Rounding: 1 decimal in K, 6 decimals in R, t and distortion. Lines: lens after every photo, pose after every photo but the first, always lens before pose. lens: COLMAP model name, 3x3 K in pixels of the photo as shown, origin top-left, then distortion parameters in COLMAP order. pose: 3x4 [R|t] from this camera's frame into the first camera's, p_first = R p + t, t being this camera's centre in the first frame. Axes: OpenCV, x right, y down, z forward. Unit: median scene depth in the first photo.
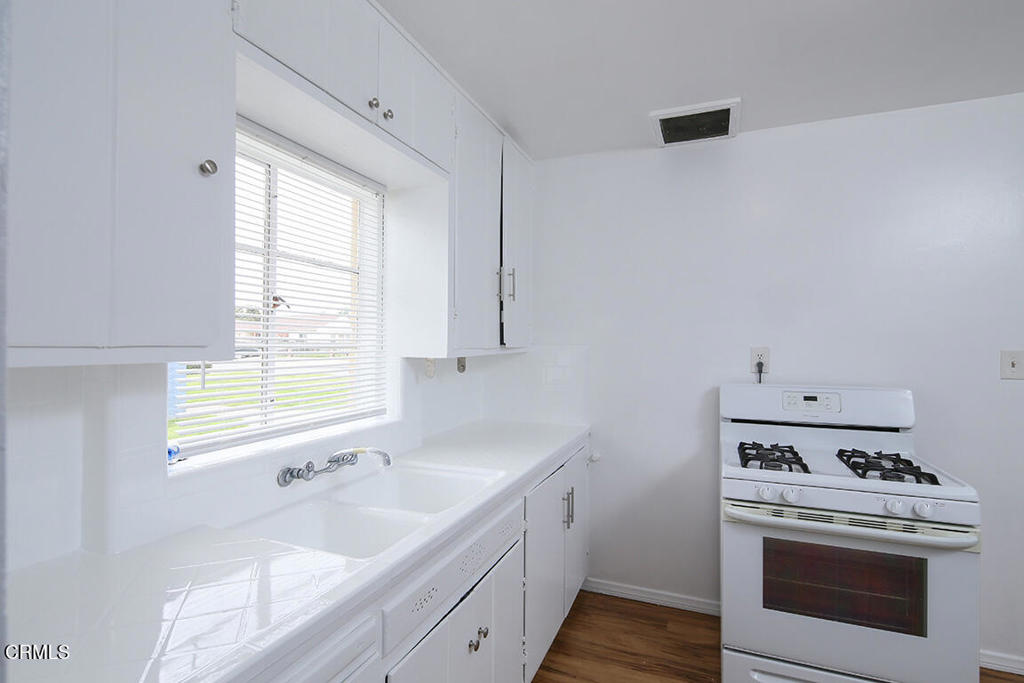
lens RADIAL K [[497.2, 0, 512.0], [0, 497.2, 341.5], [0, 0, 1]] dist [-0.000841, -0.001636]
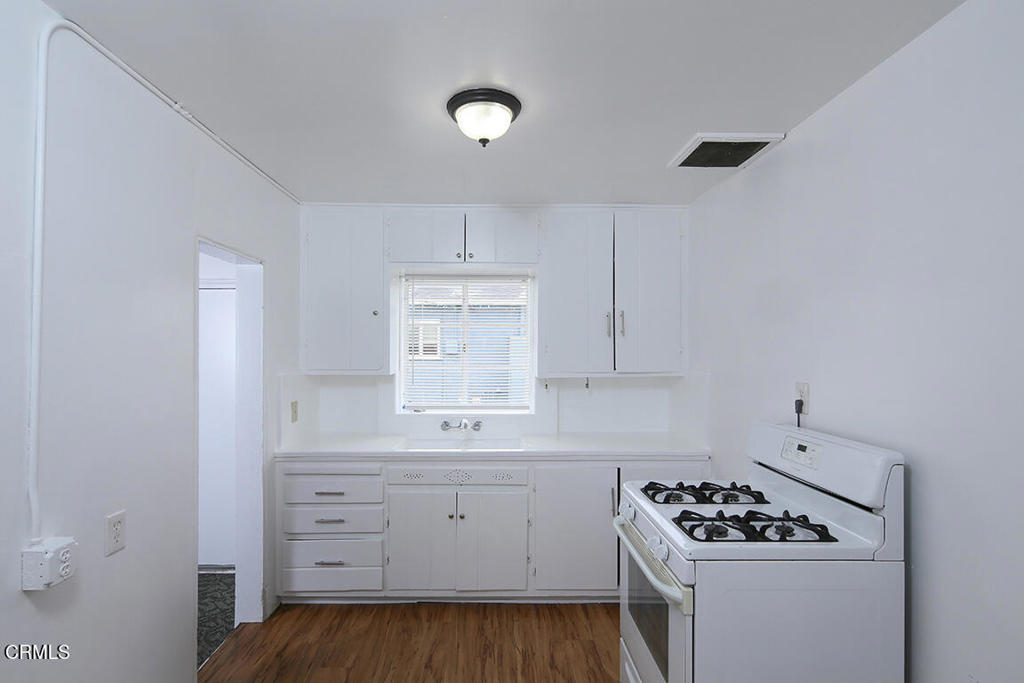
lens RADIAL K [[497.2, 0, 512.0], [0, 497.2, 341.5], [0, 0, 1]] dist [-0.000841, -0.001636]
pose [[0.402842, -0.021470, -0.915018, 1.073547], [0.004106, 0.999757, -0.021650, -0.040854], [0.915260, 0.004965, 0.402832, 0.218430]]
